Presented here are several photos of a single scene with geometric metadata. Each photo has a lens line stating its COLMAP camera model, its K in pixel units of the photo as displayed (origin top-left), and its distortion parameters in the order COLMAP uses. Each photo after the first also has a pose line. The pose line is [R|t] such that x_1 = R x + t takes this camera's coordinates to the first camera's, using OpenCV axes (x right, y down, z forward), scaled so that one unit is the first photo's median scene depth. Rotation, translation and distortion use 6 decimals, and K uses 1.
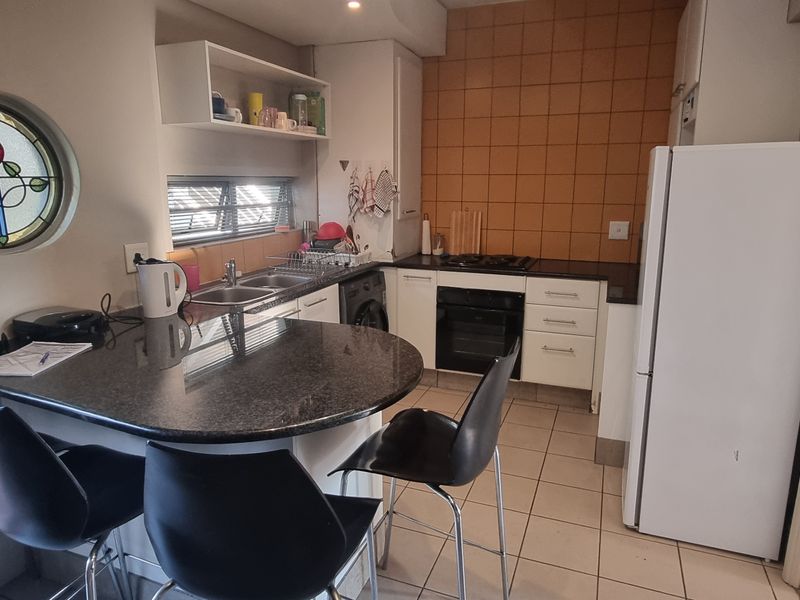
lens RADIAL K [[539.8, 0, 402.1], [0, 539.8, 297.6], [0, 0, 1]] dist [0.003092, -0.004019]
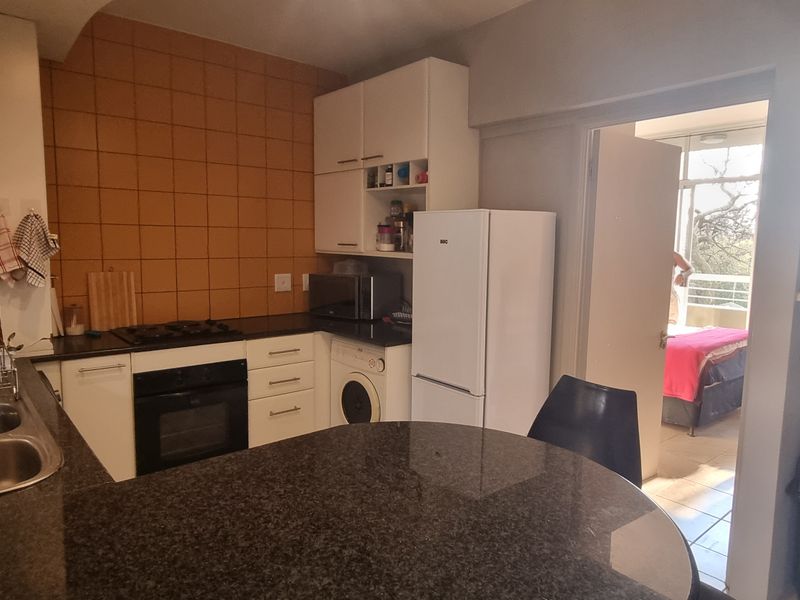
lens RADIAL K [[539.8, 0, 400.8], [0, 539.8, 299.8], [0, 0, 1]] dist [0.003092, -0.004019]
pose [[0.480819, -0.094384, 0.871725, -0.413178], [0.171996, 0.985027, 0.011784, -0.071123], [-0.859785, 0.144268, 0.489853, 0.337309]]
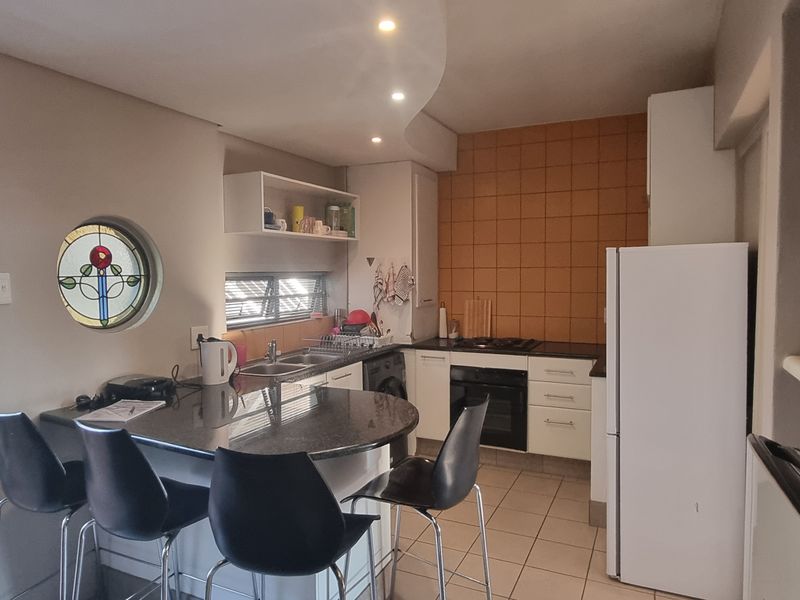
lens RADIAL K [[539.8, 0, 402.5], [0, 539.8, 297.7], [0, 0, 1]] dist [0.003092, -0.004019]
pose [[0.997697, -0.005853, -0.067578, 0.044846], [-0.005285, 0.986532, -0.163483, 0.026102], [0.067625, 0.163464, 0.984229, -0.151260]]
